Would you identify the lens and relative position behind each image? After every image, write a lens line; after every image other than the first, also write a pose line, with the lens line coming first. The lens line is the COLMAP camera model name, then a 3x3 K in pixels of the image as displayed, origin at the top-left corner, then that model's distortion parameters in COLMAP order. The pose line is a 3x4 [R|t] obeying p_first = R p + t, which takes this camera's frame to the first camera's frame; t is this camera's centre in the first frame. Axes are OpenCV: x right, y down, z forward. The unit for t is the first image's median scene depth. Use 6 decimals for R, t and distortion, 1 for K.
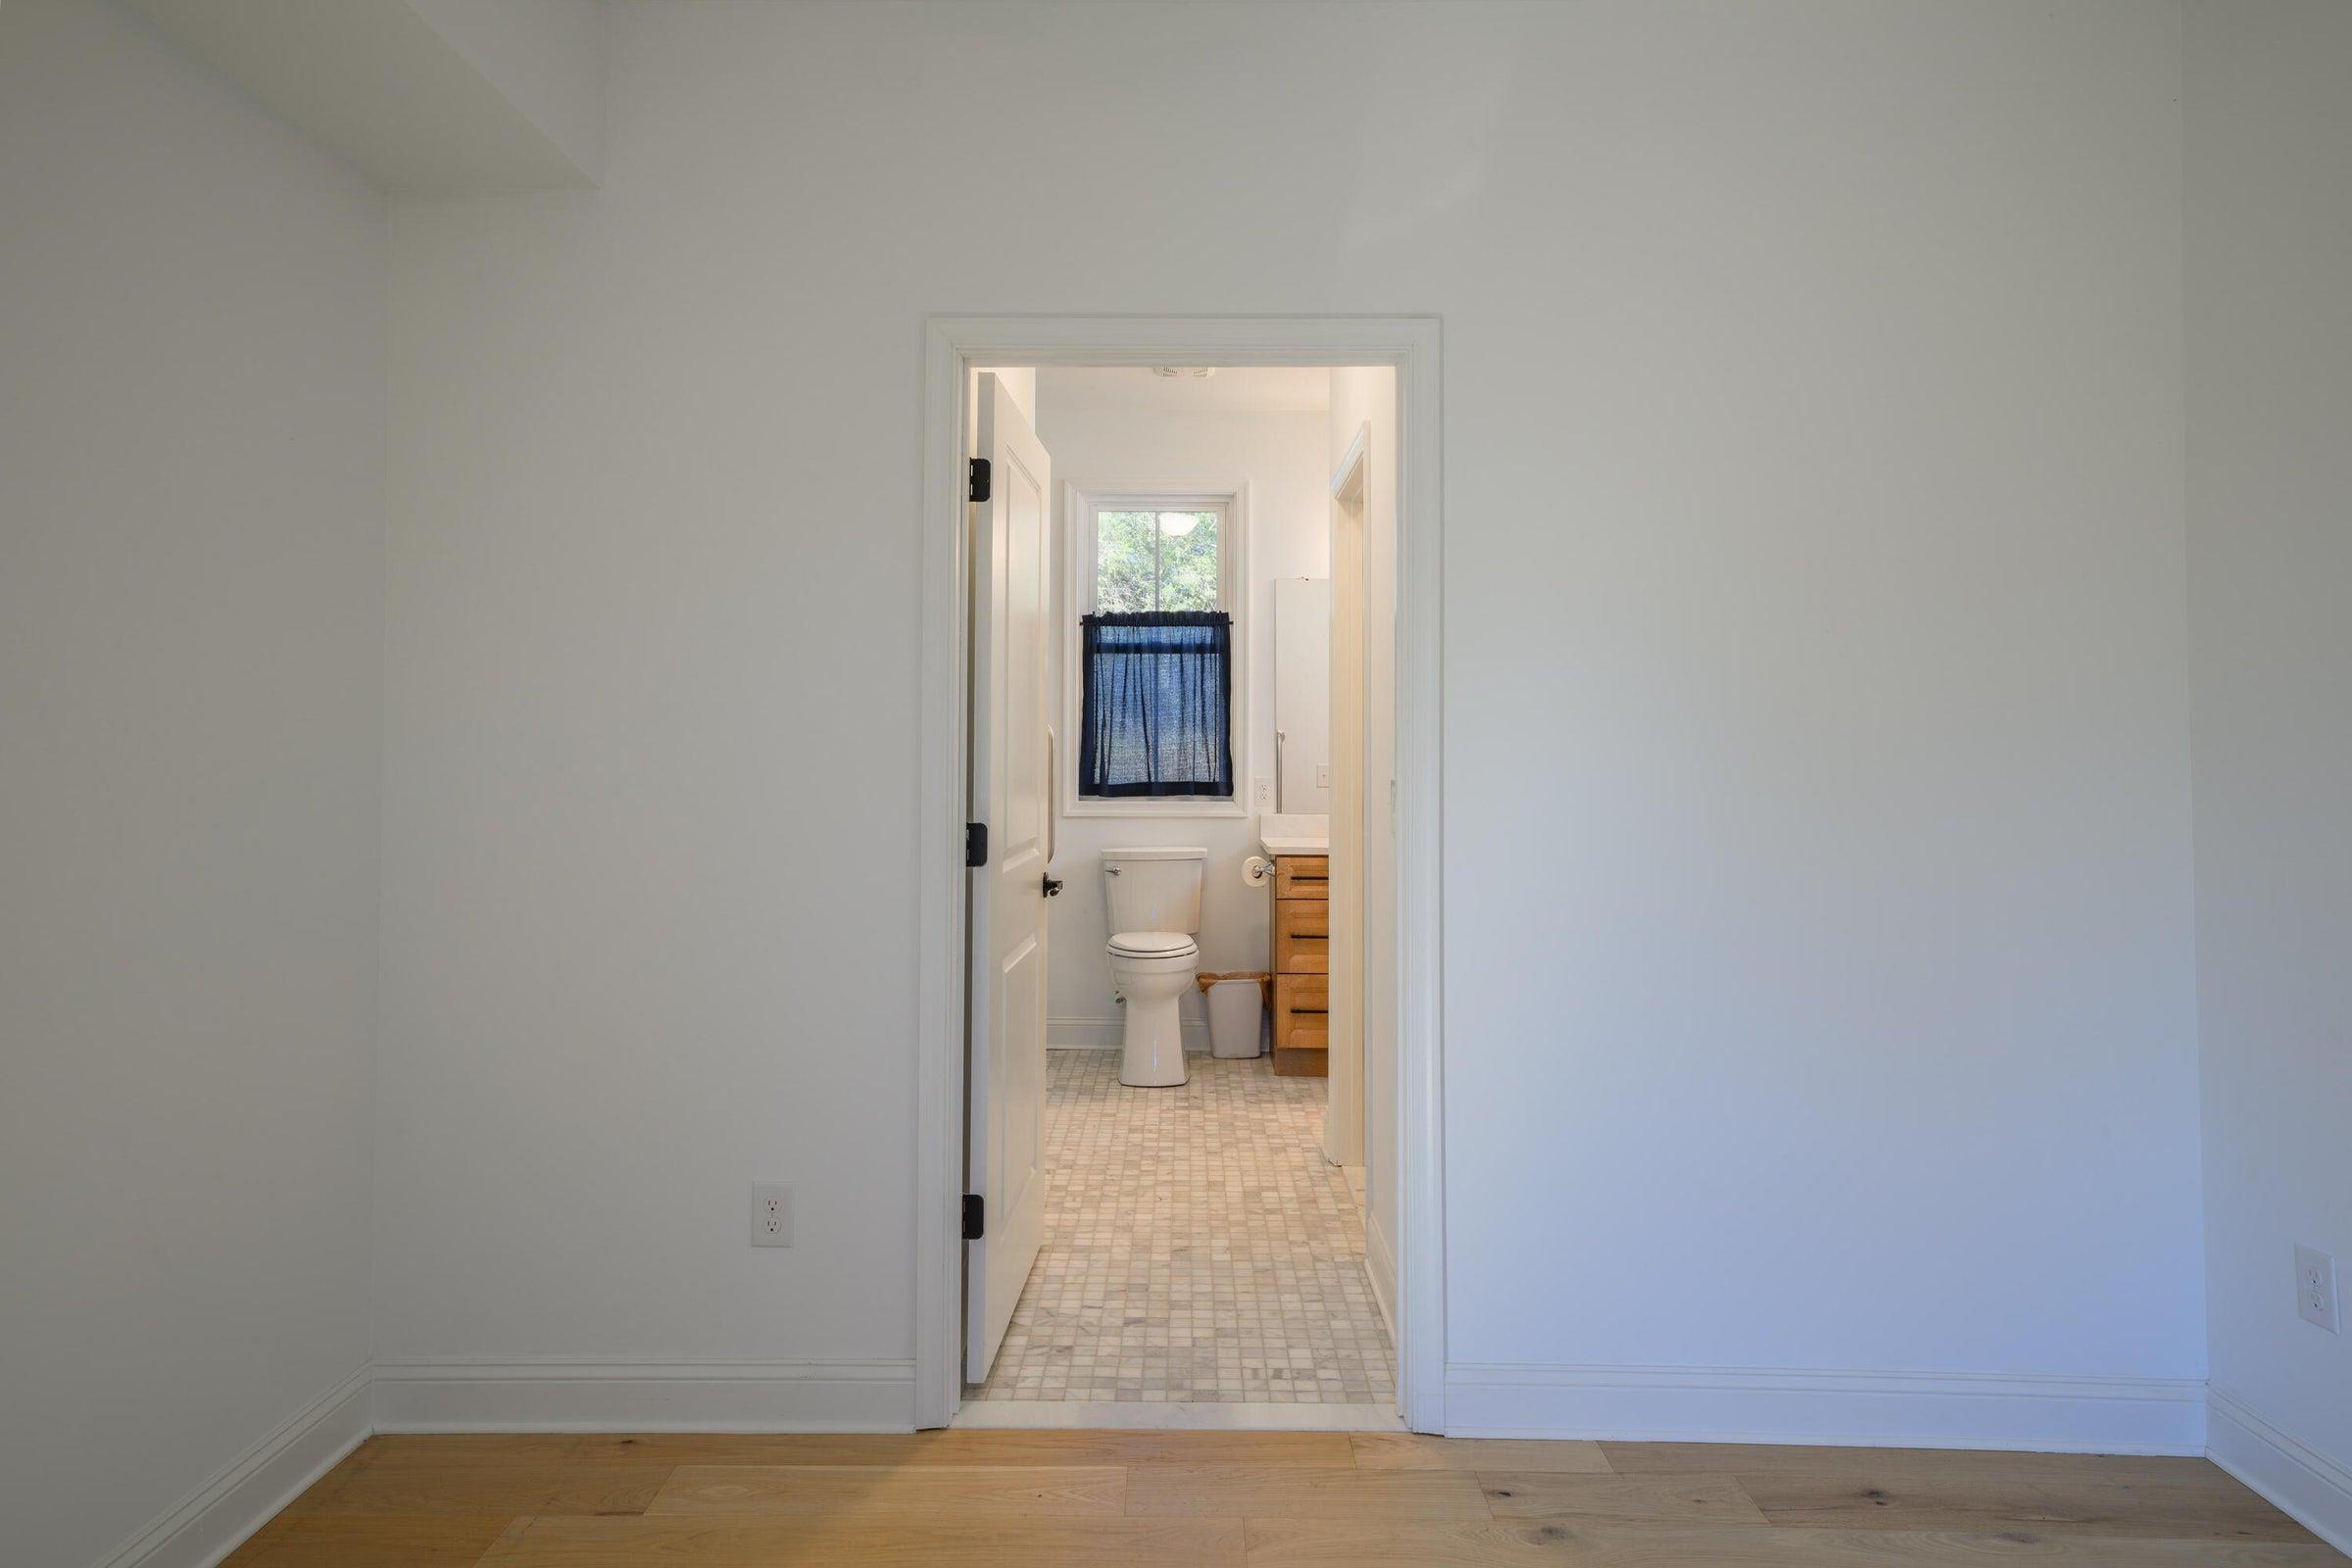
lens RADIAL K [[1496.0, 0, 1175.7], [0, 1496.0, 779.9], [0, 0, 1]] dist [-0.000129, -0.000003]
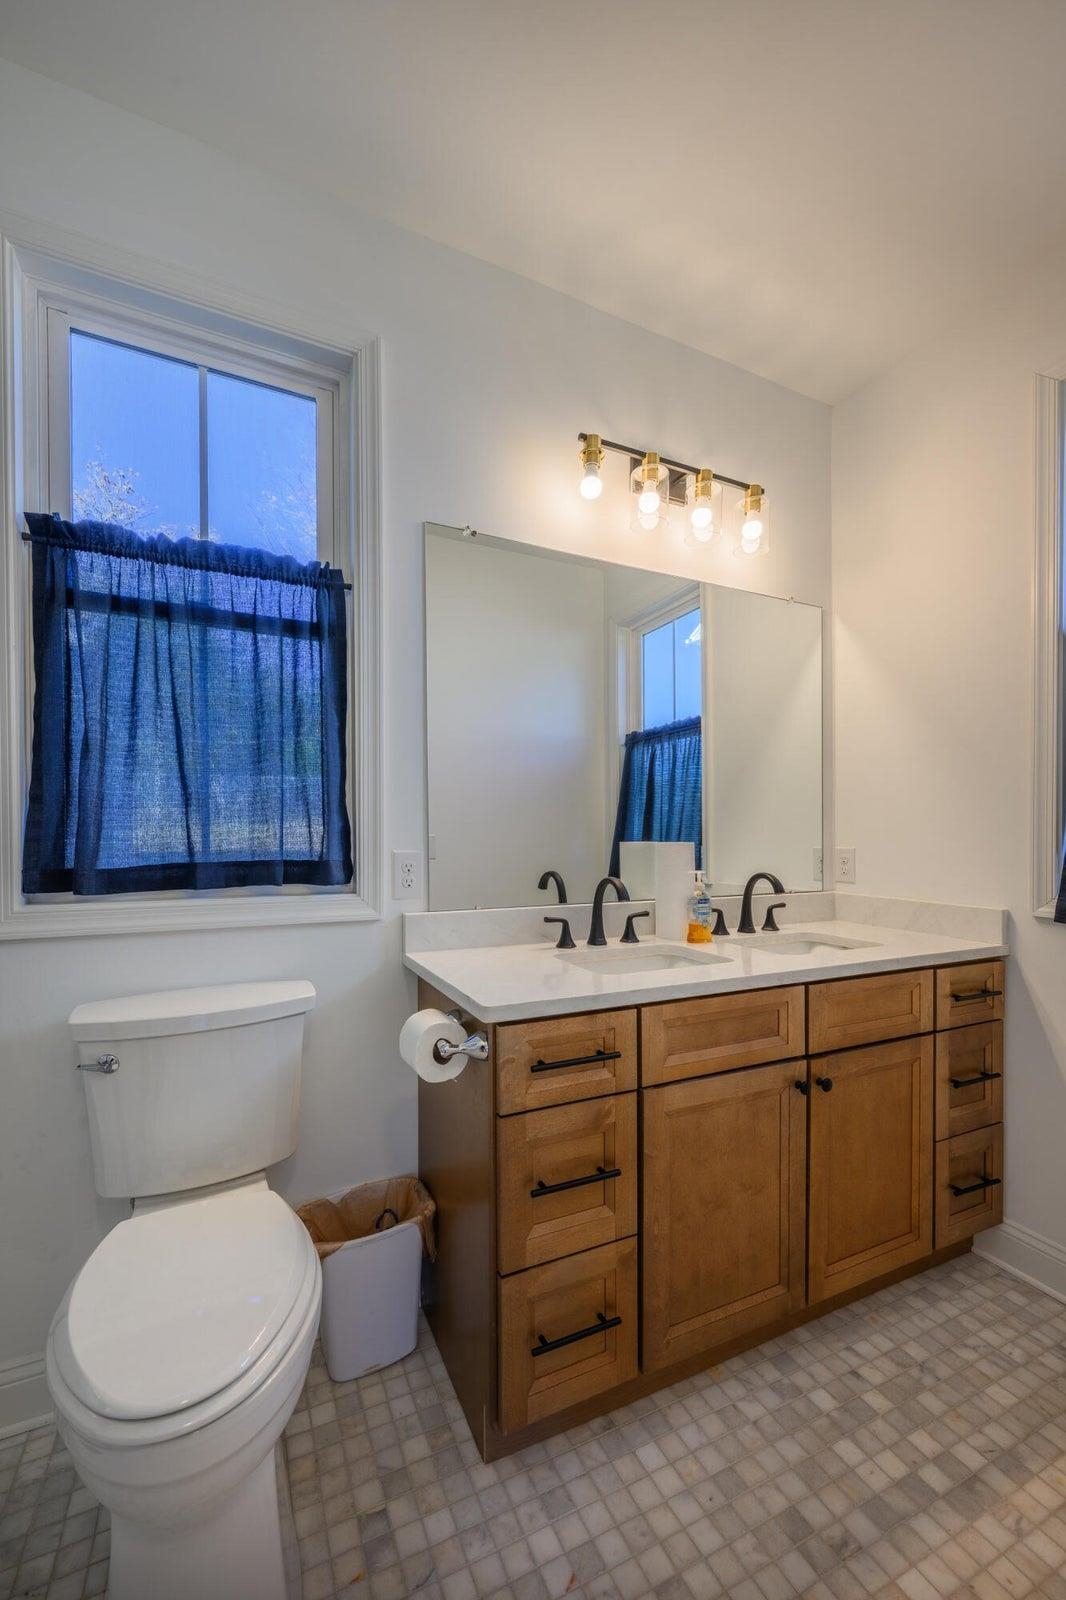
lens RADIAL K [[646.3, 0, 534.7], [0, 646.3, 839.4], [0, 0, 1]] dist [0.024931, 0.000079]
pose [[0.888903, -0.006090, 0.458055, -0.015116], [0.001539, 0.999946, 0.010307, -0.009221], [-0.458093, -0.008457, 0.888864, 0.738965]]
